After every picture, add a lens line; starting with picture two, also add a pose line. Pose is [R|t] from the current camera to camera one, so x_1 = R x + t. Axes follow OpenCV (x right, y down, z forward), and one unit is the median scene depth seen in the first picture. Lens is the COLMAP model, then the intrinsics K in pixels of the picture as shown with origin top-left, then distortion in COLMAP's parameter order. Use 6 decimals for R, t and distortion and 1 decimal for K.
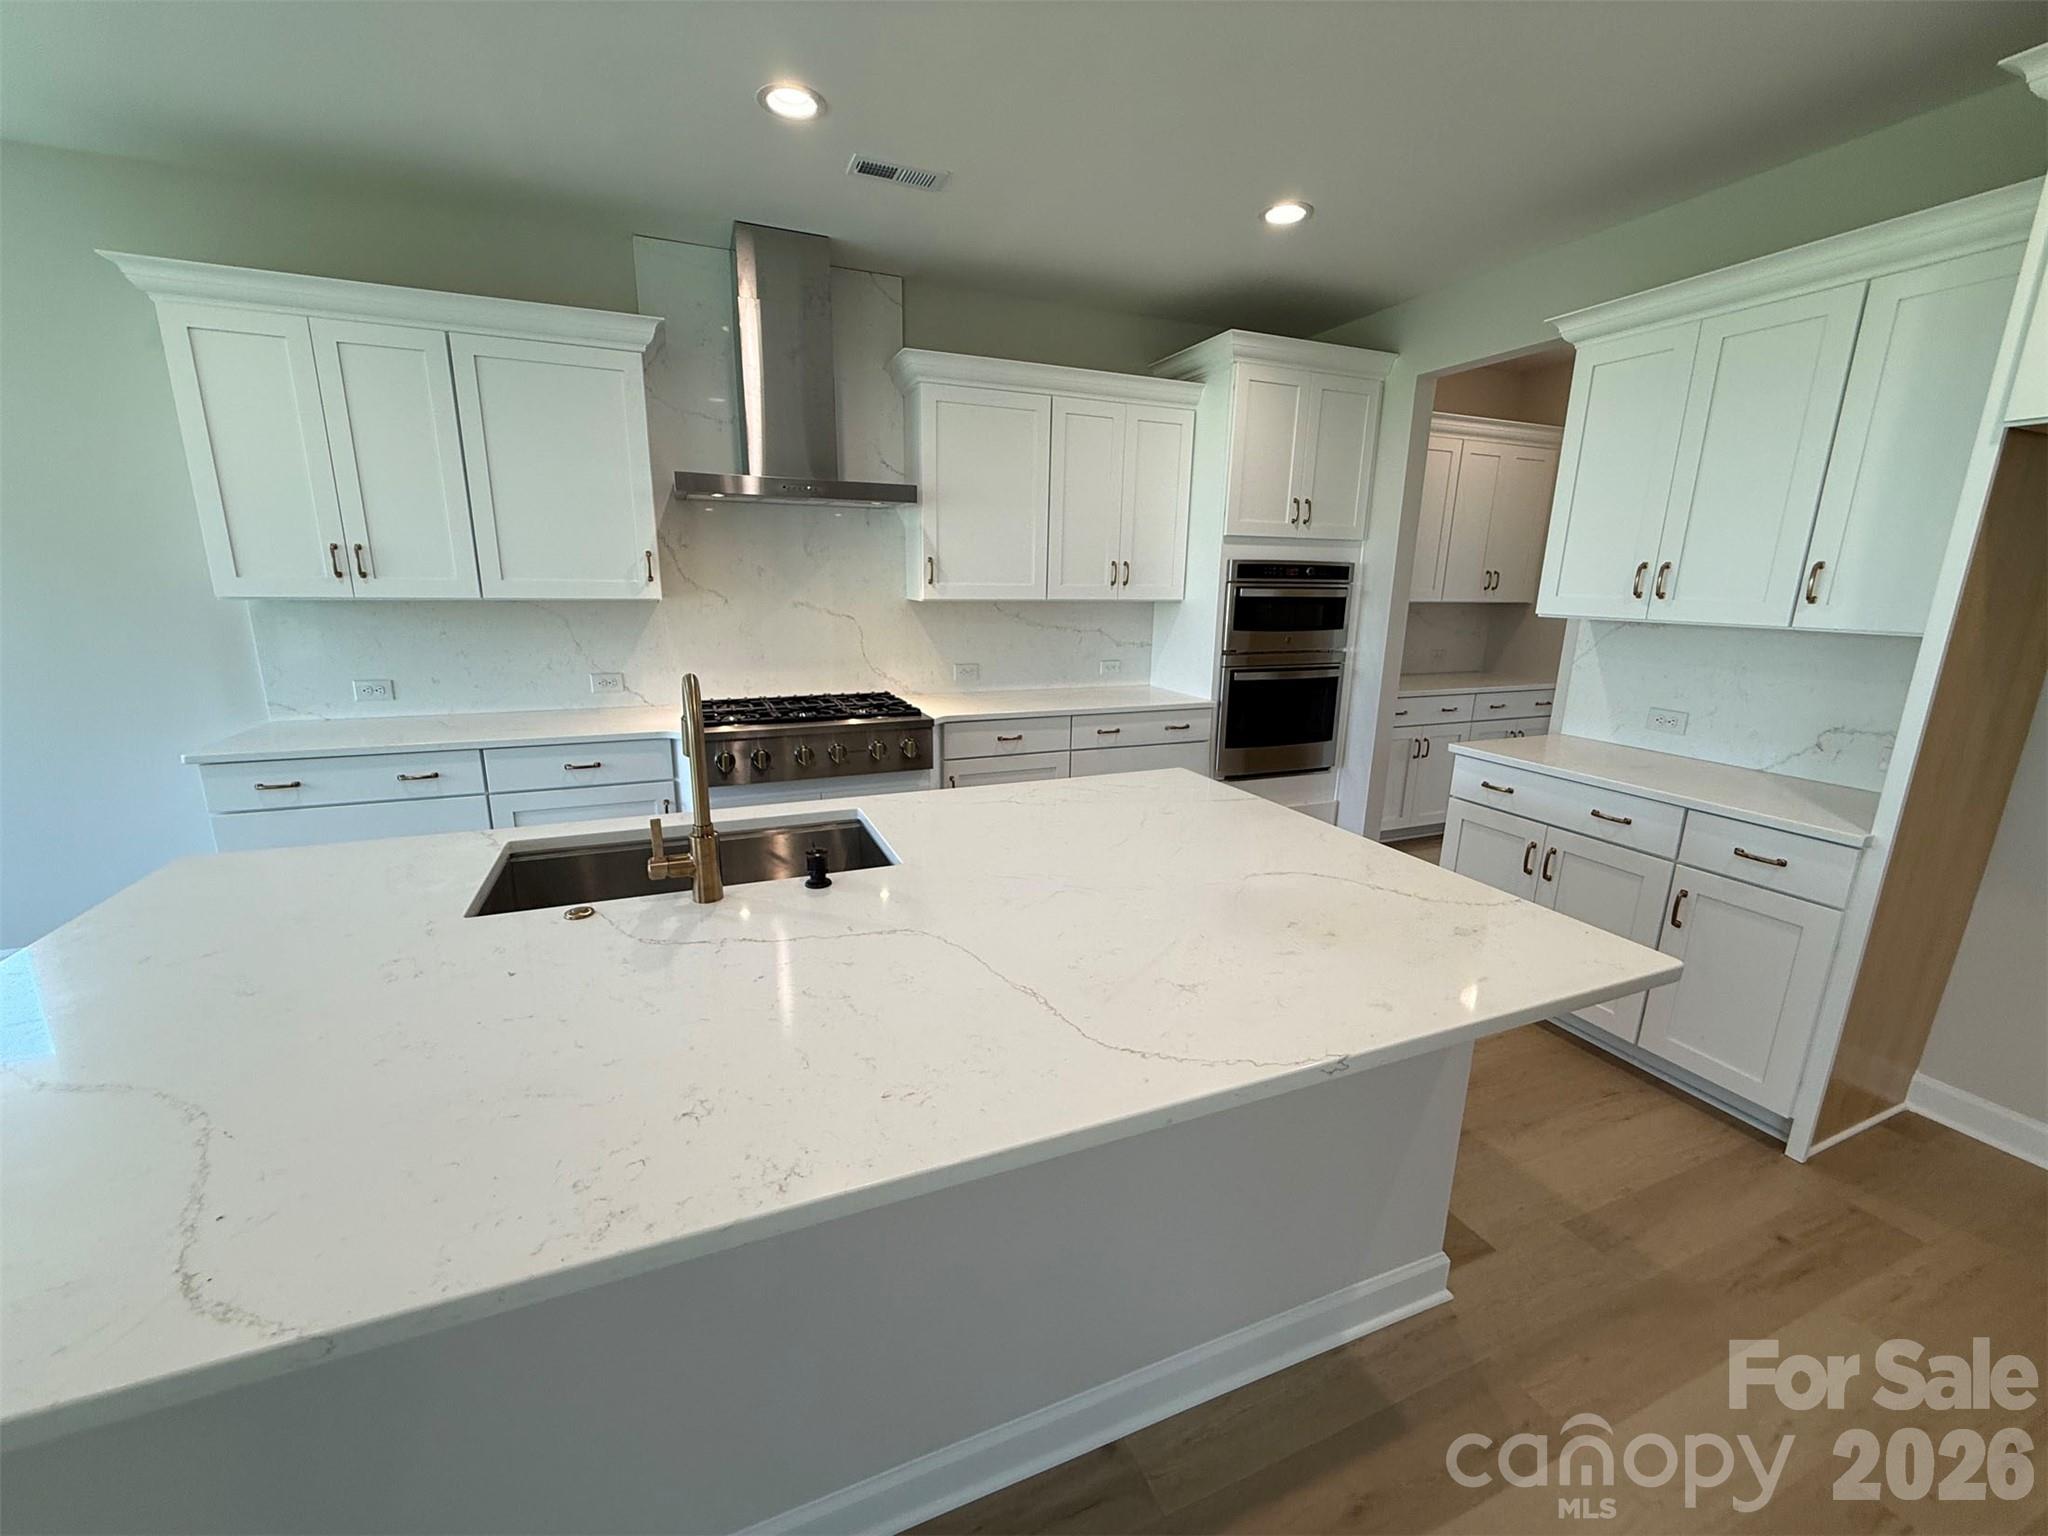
lens RADIAL K [[815.8, 0, 1015.8], [0, 815.8, 763.4], [0, 0, 1]] dist [0.000985, -0.000187]
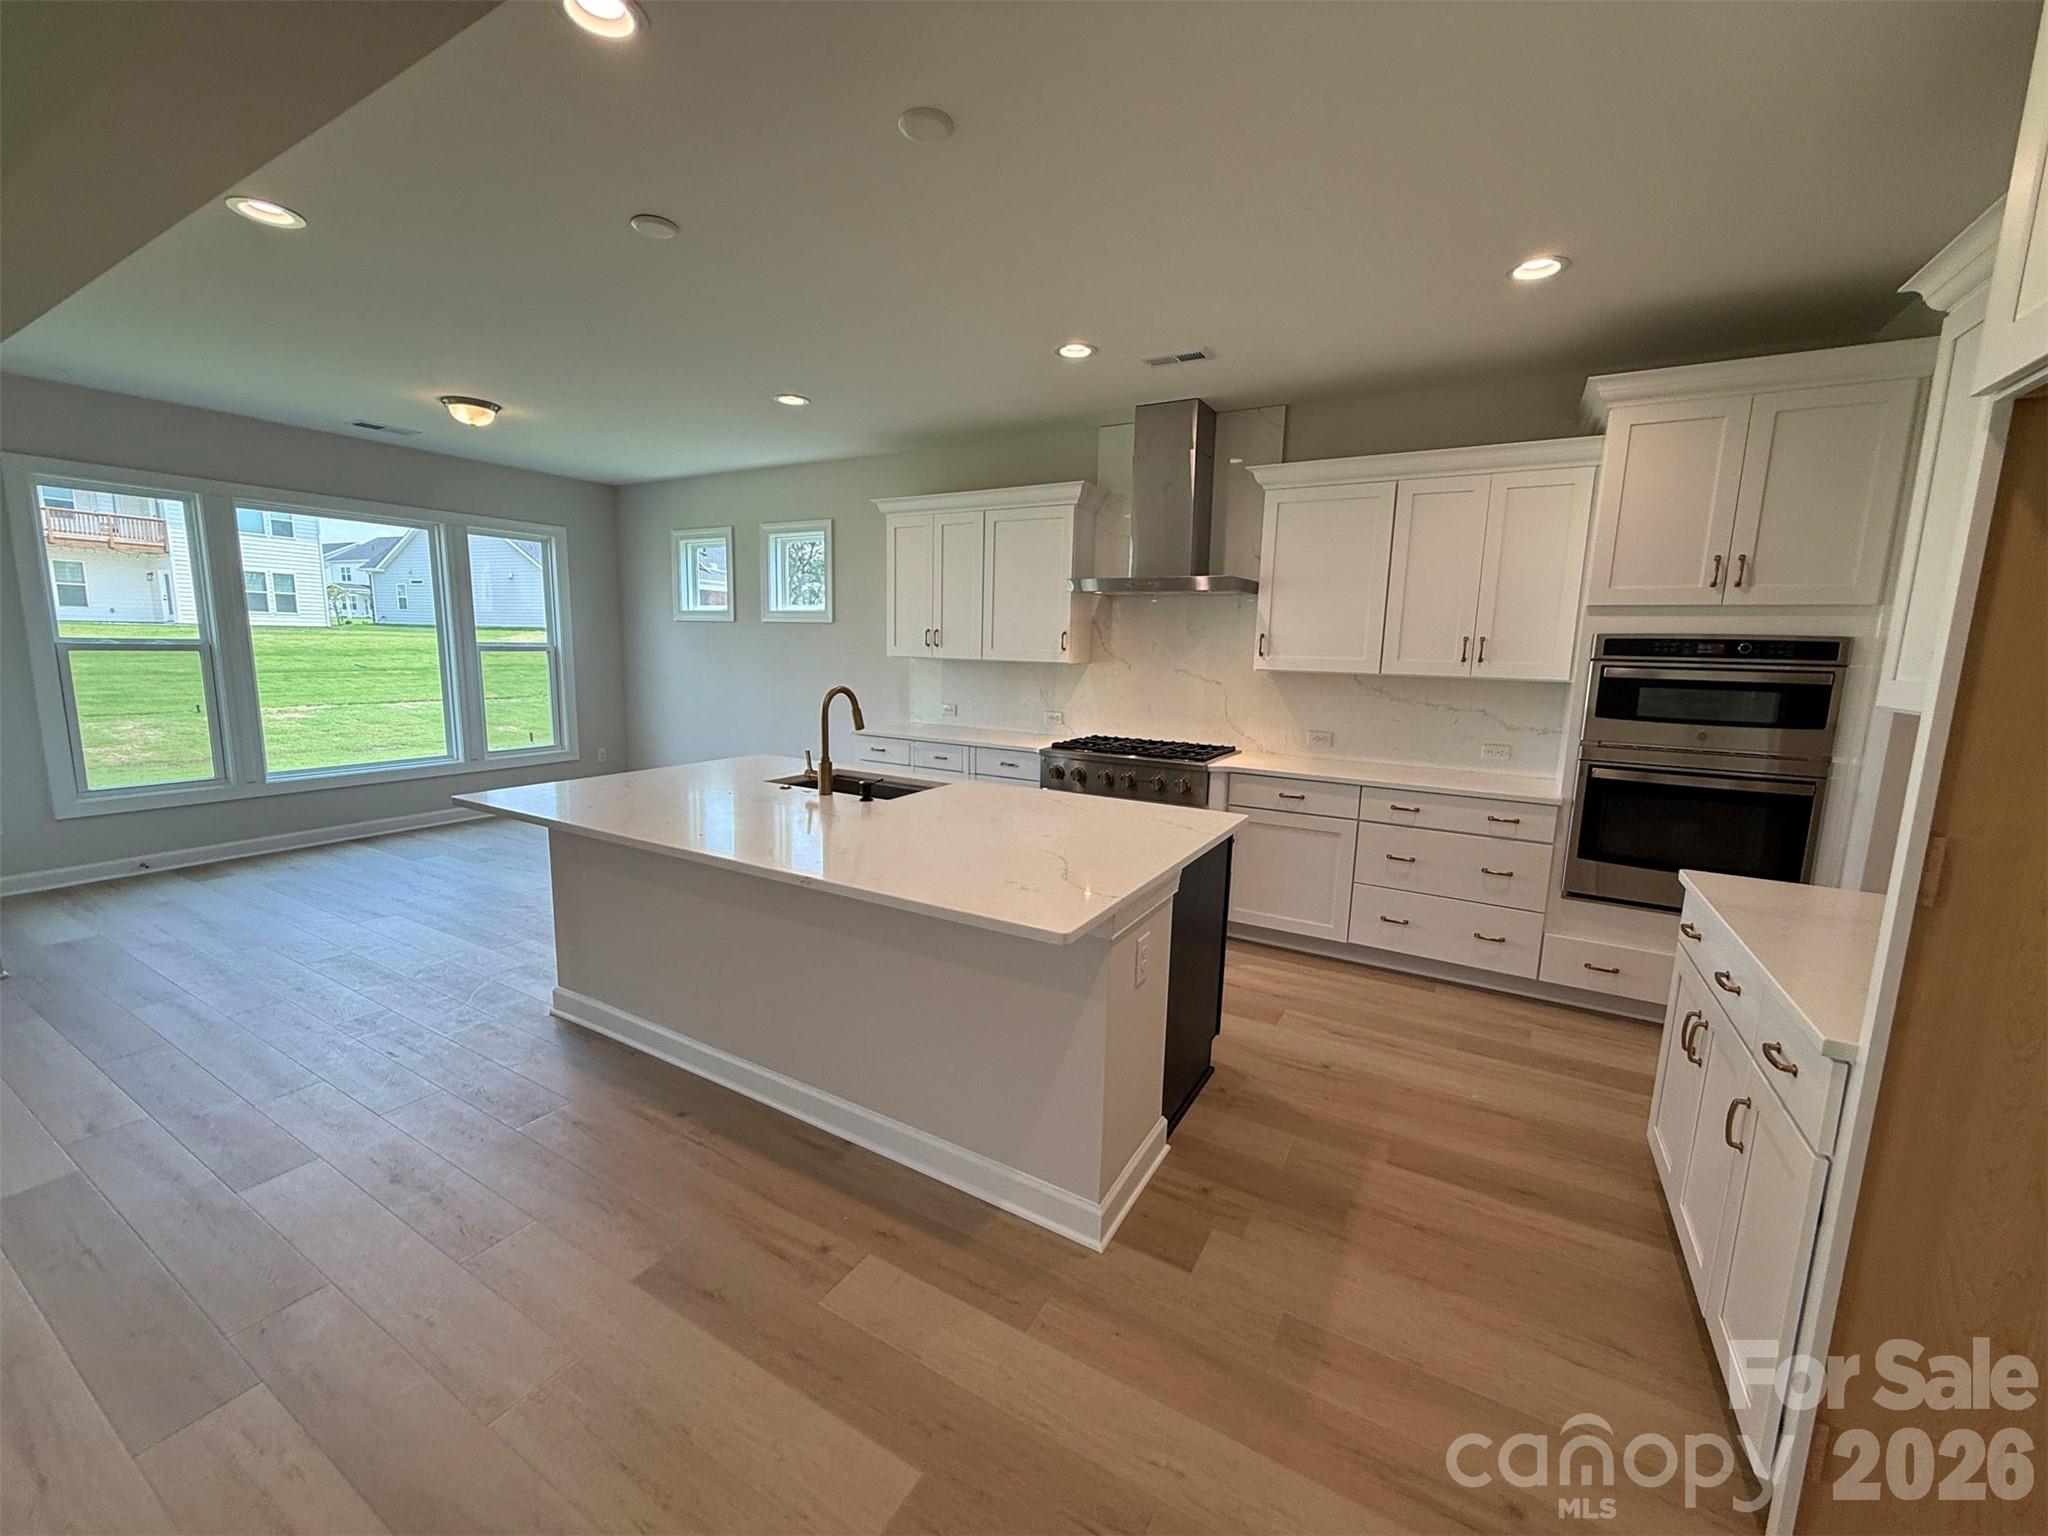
lens RADIAL K [[815.8, 0, 1015.8], [0, 815.8, 763.4], [0, 0, 1]] dist [0.000985, -0.000187]
pose [[0.601847, 0.116479, -0.790071, 0.618472], [-0.193670, 0.981062, -0.002894, 0.000212], [0.774772, 0.154755, 0.613008, 0.041511]]
